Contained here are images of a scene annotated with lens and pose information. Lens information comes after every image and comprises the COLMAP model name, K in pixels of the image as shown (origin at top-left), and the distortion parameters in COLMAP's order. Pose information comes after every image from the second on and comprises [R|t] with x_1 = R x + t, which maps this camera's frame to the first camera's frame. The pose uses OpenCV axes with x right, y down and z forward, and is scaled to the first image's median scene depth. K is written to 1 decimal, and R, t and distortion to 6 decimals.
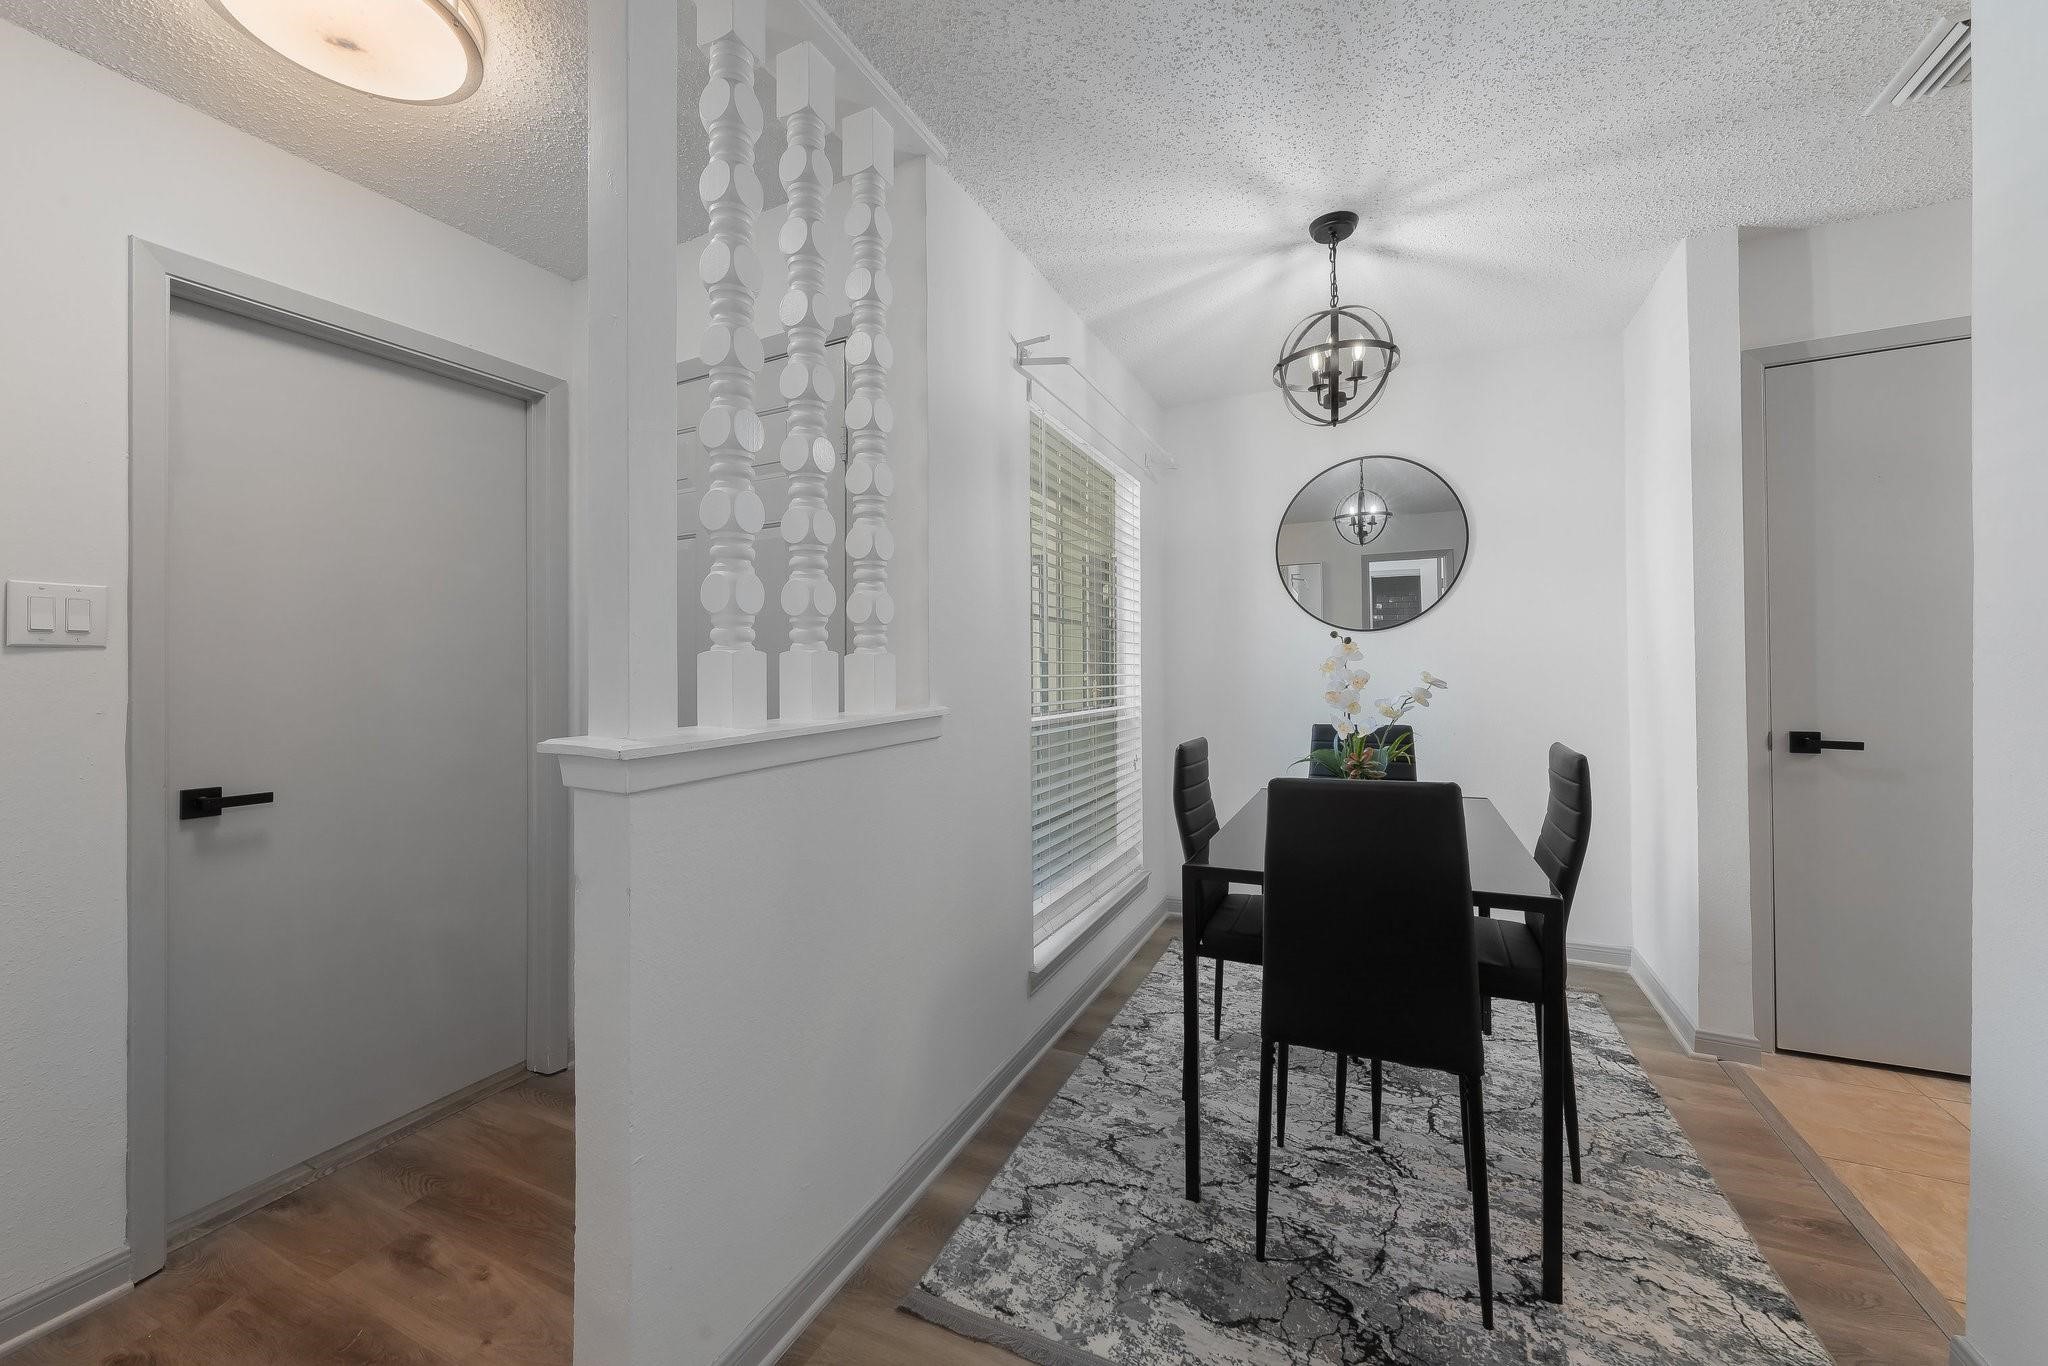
lens RADIAL K [[794.5, 0, 1025.5], [0, 794.5, 699.2], [0, 0, 1]] dist [0.008928, -0.000685]
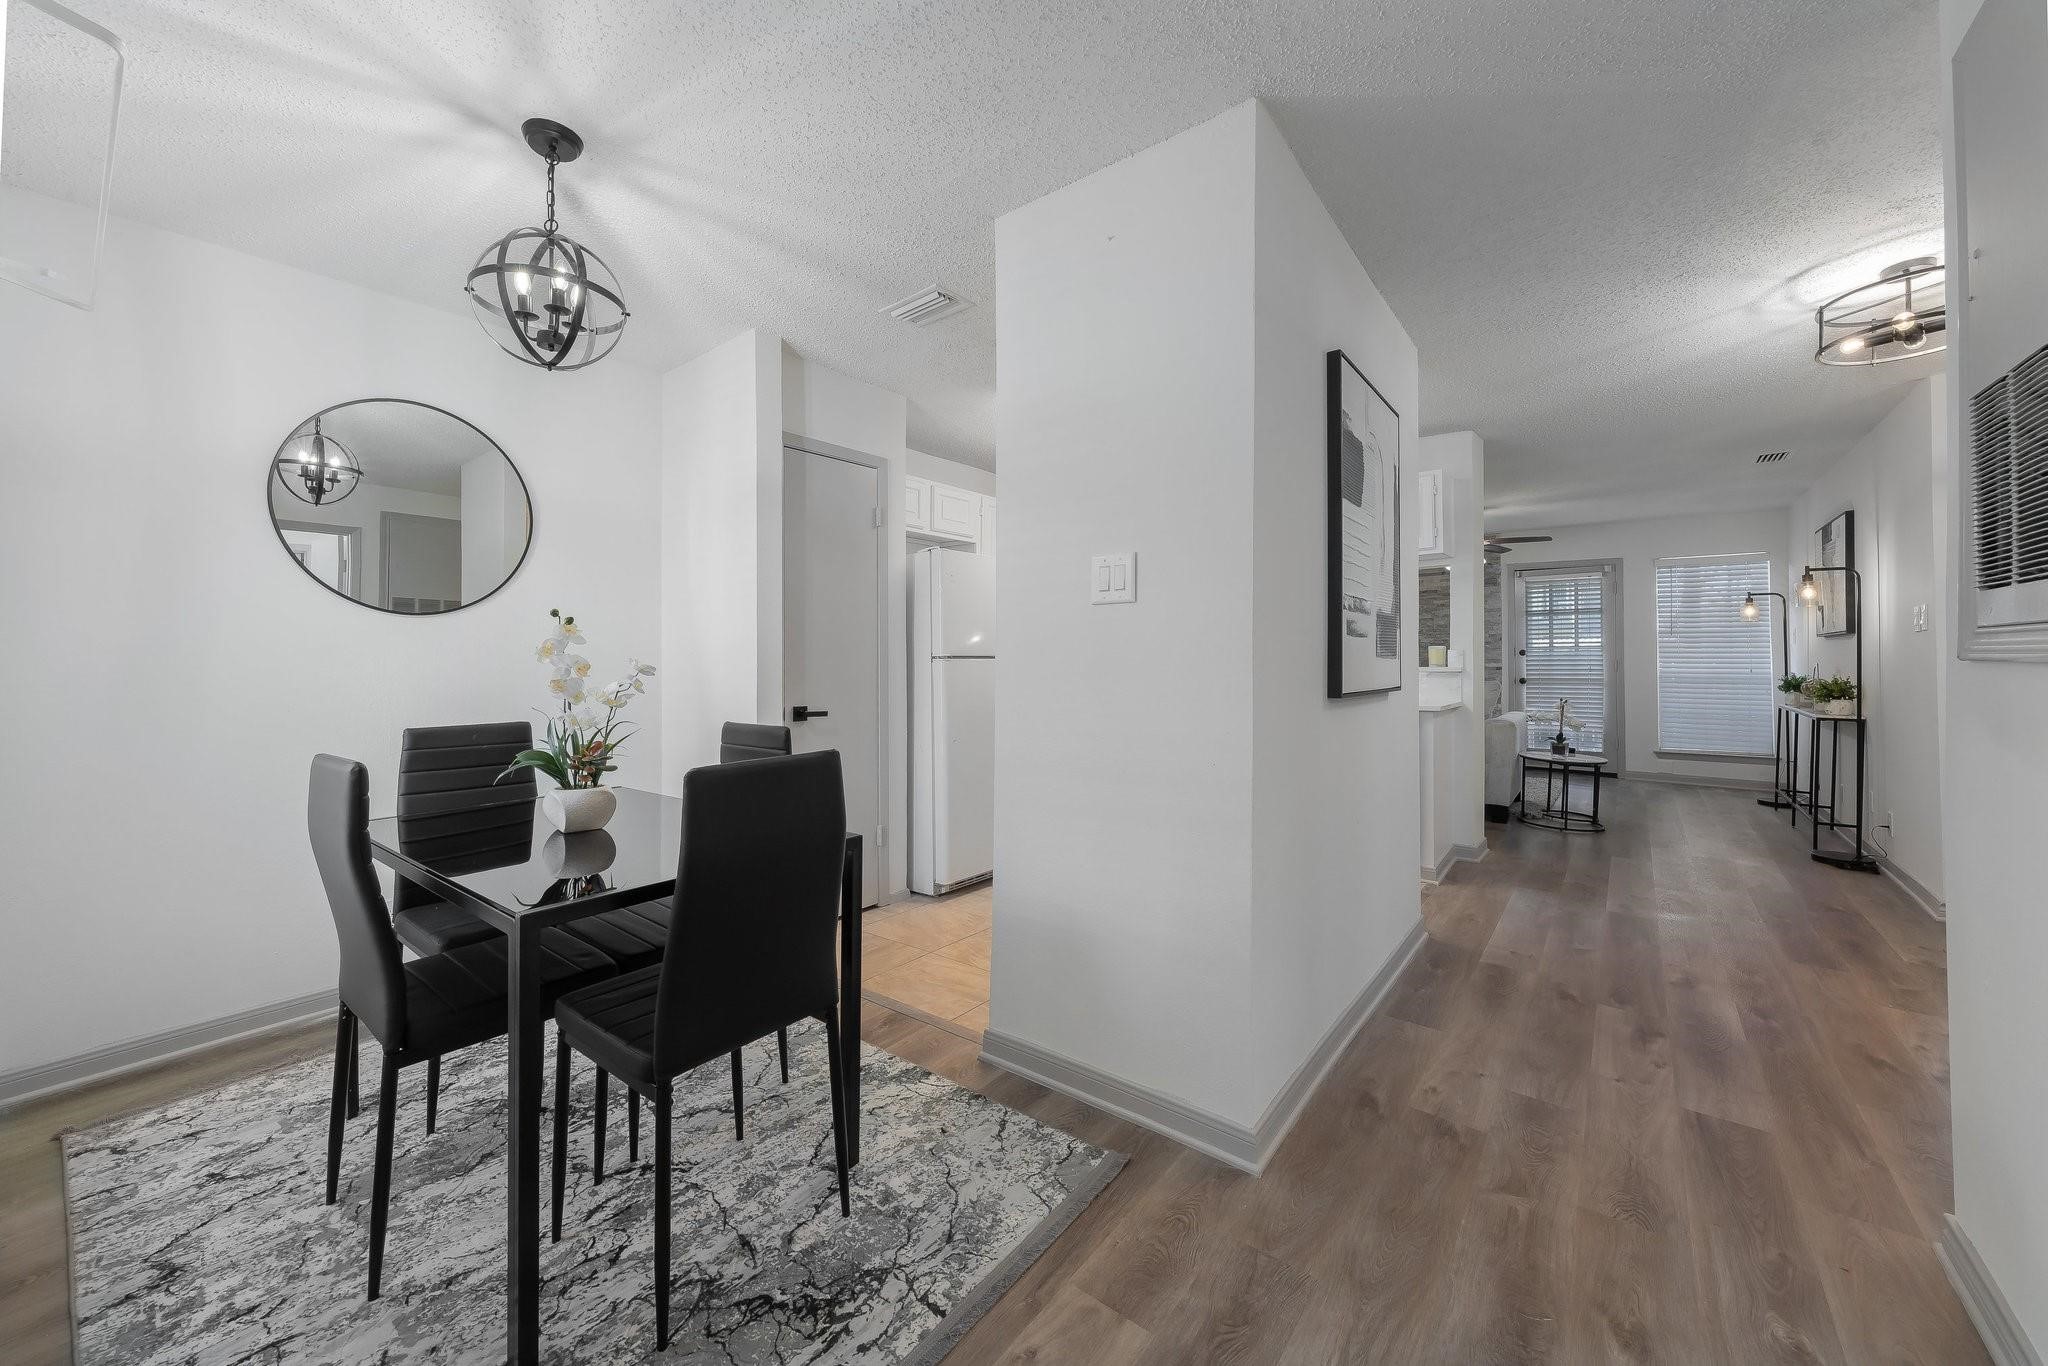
lens RADIAL K [[760.3, 0, 1029.9], [0, 760.3, 687.1], [0, 0, 1]] dist [-0.002108, 0.001415]
pose [[0.224481, -0.017769, 0.974316, -0.343301], [0.040179, 0.999152, 0.008964, 0.013188], [-0.973650, 0.037135, 0.225005, 0.370990]]
